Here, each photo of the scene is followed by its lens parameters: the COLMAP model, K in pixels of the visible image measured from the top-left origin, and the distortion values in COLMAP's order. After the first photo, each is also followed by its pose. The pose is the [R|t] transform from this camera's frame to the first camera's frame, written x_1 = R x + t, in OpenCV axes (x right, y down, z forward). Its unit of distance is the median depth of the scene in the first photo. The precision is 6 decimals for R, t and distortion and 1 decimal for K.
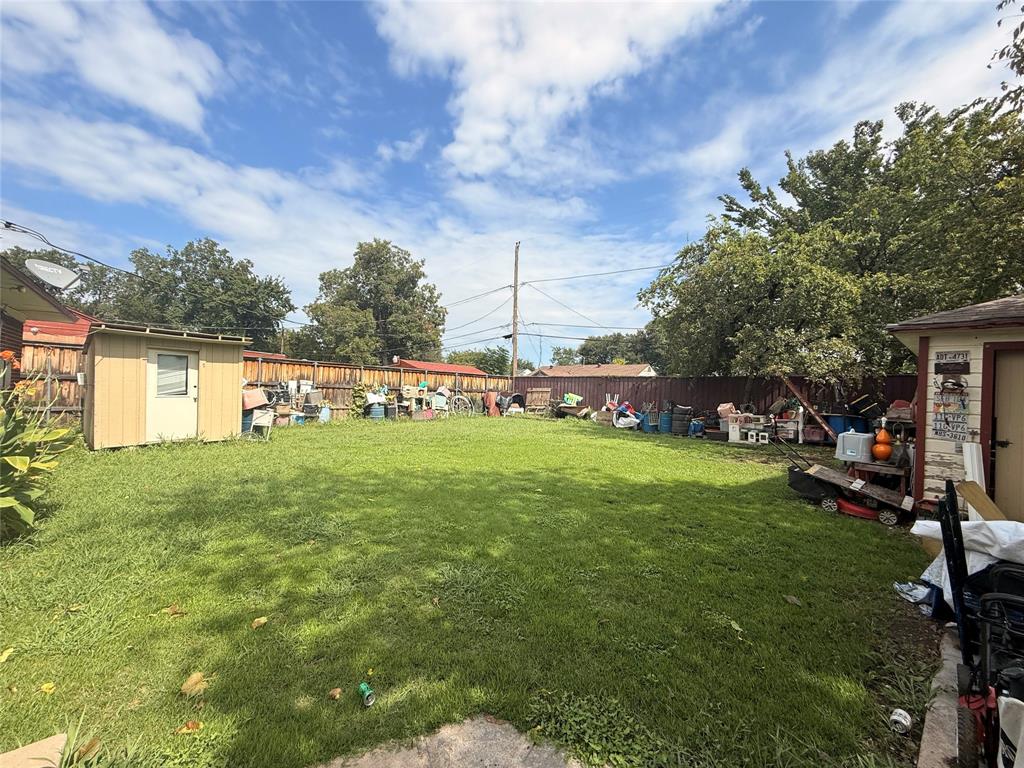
lens RADIAL K [[408.4, 0, 509.4], [0, 408.4, 385.0], [0, 0, 1]] dist [0.003635, -0.001217]
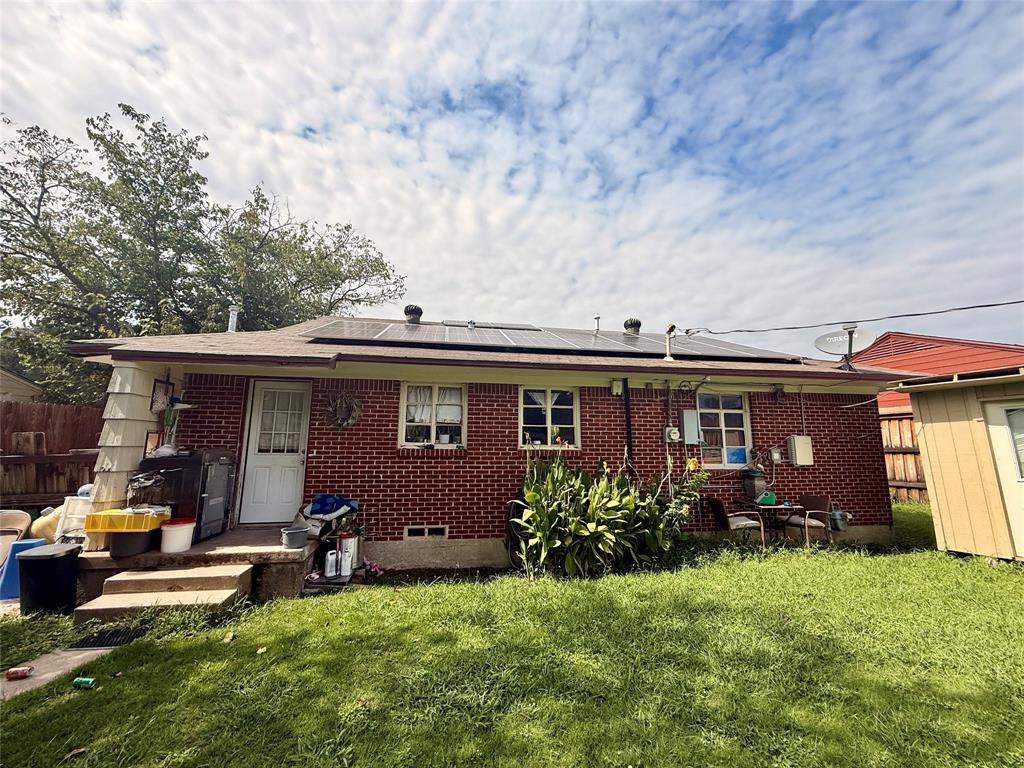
lens RADIAL K [[408.4, 0, 504.6], [0, 408.4, 381.2], [0, 0, 1]] dist [0.003635, -0.001217]
pose [[-0.526580, -0.153286, -0.836192, 0.041168], [0.000762, 0.983524, -0.180774, -0.005030], [0.850125, -0.095829, -0.517787, 0.465314]]
